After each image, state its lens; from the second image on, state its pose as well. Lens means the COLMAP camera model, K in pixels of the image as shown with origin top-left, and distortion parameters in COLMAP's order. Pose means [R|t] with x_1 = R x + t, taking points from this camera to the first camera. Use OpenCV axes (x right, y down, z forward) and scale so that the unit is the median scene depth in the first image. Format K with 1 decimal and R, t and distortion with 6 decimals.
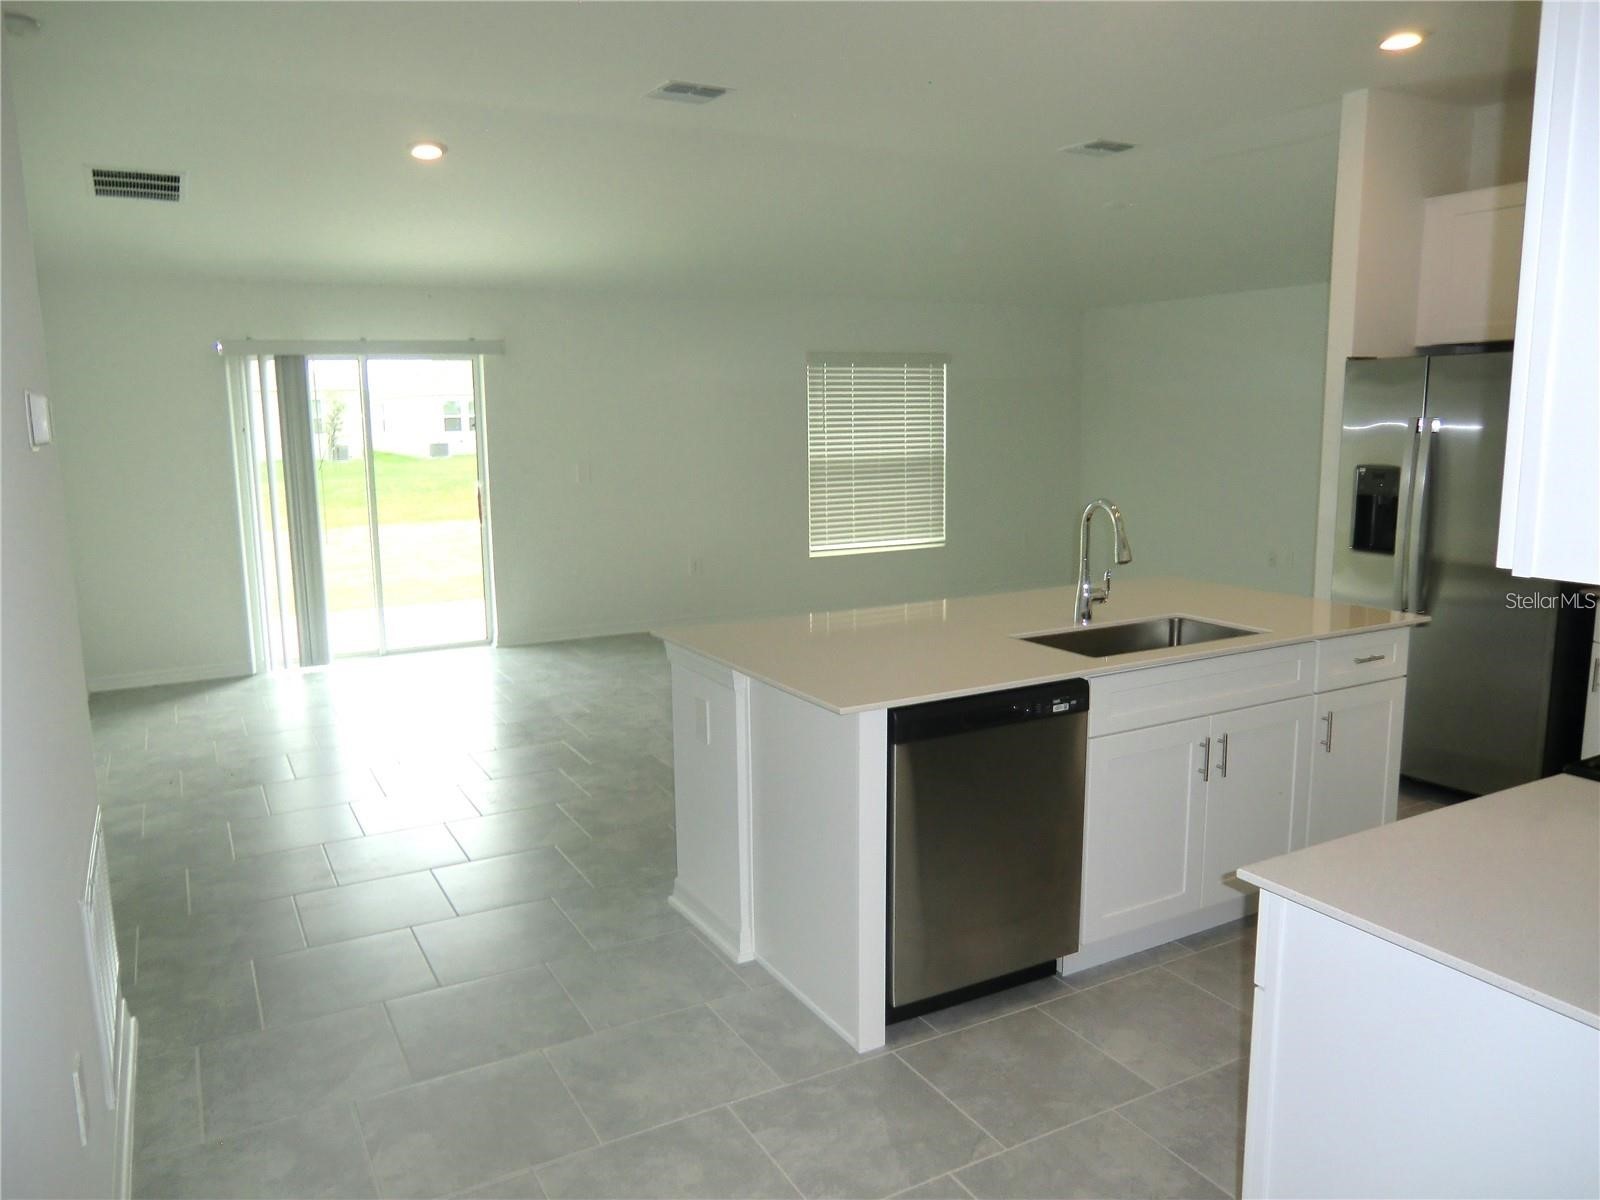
lens RADIAL K [[1173.1, 0, 800.0], [0, 1173.1, 600.0], [0, 0, 1]] dist [-0.114206, 0.010477]
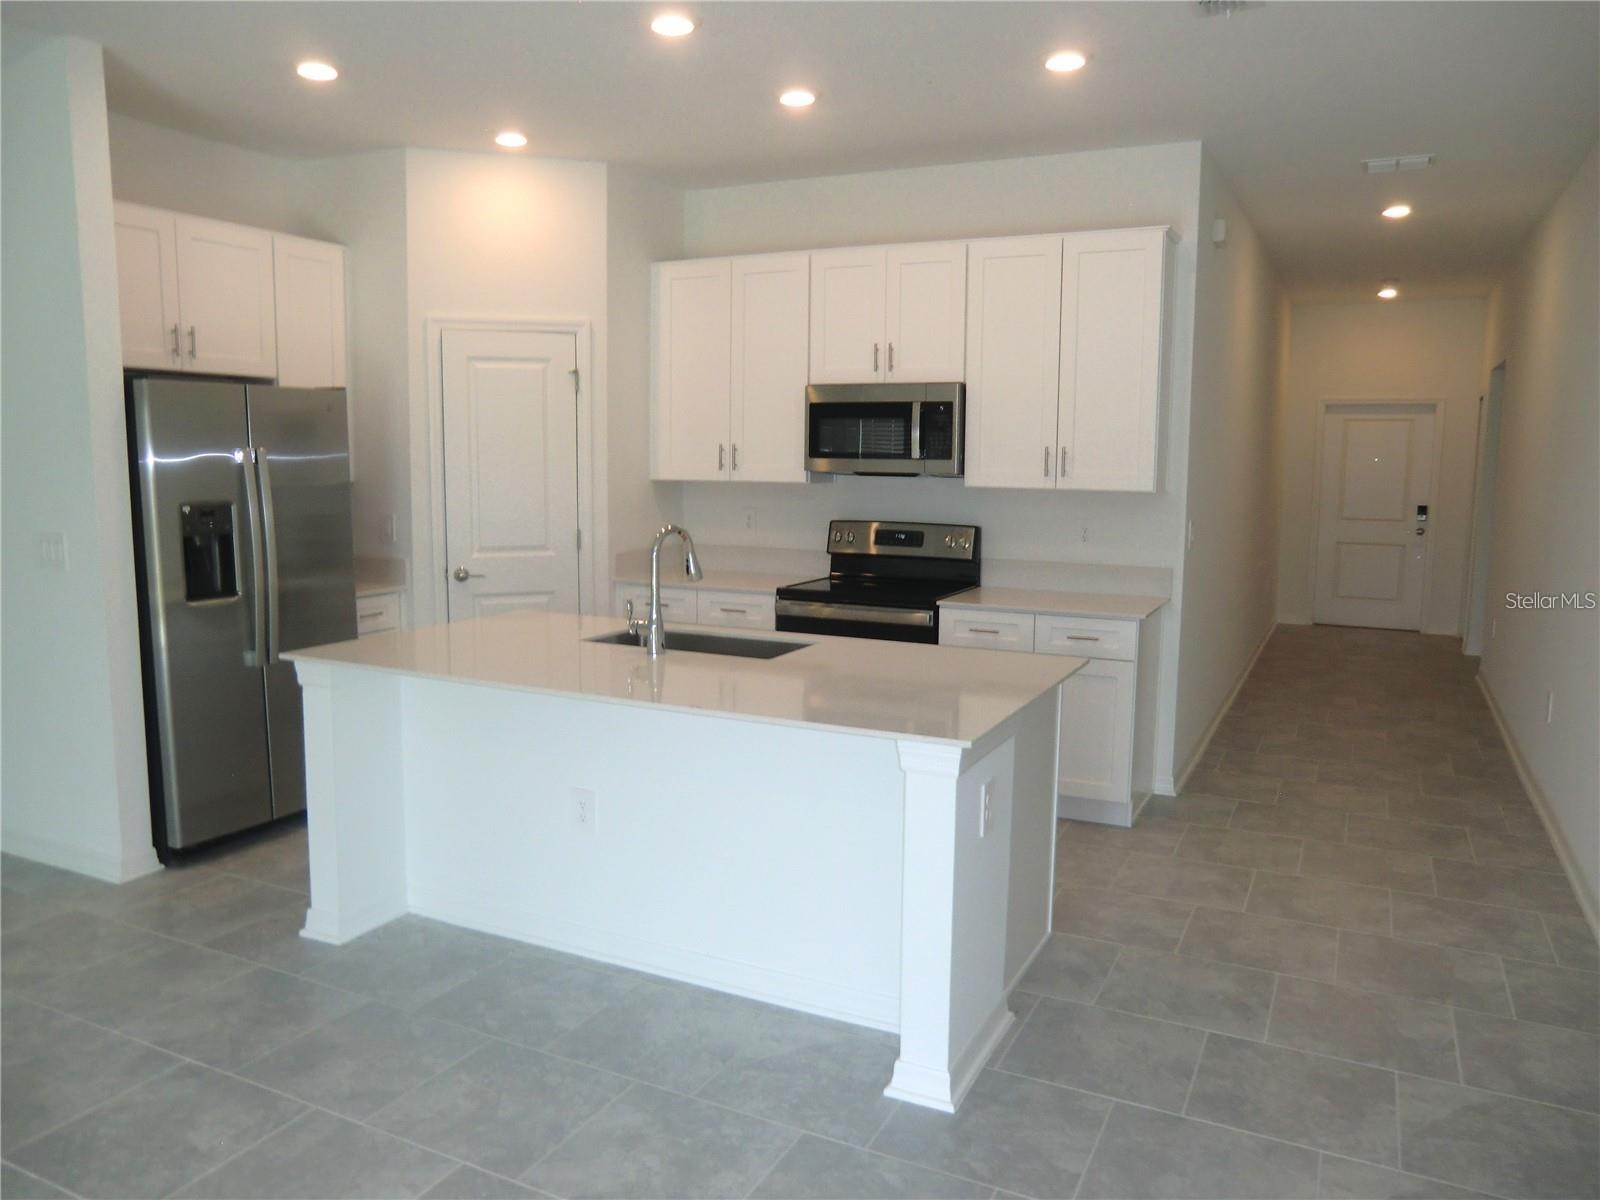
lens RADIAL K [[1173.1, 0, 800.0], [0, 1173.1, 600.0], [0, 0, 1]] dist [-0.114206, 0.010477]
pose [[-0.583468, -0.086118, 0.807558, -0.746745], [0.143804, 0.967694, 0.207094, -0.249501], [-0.799303, 0.236963, -0.552234, 1.761150]]
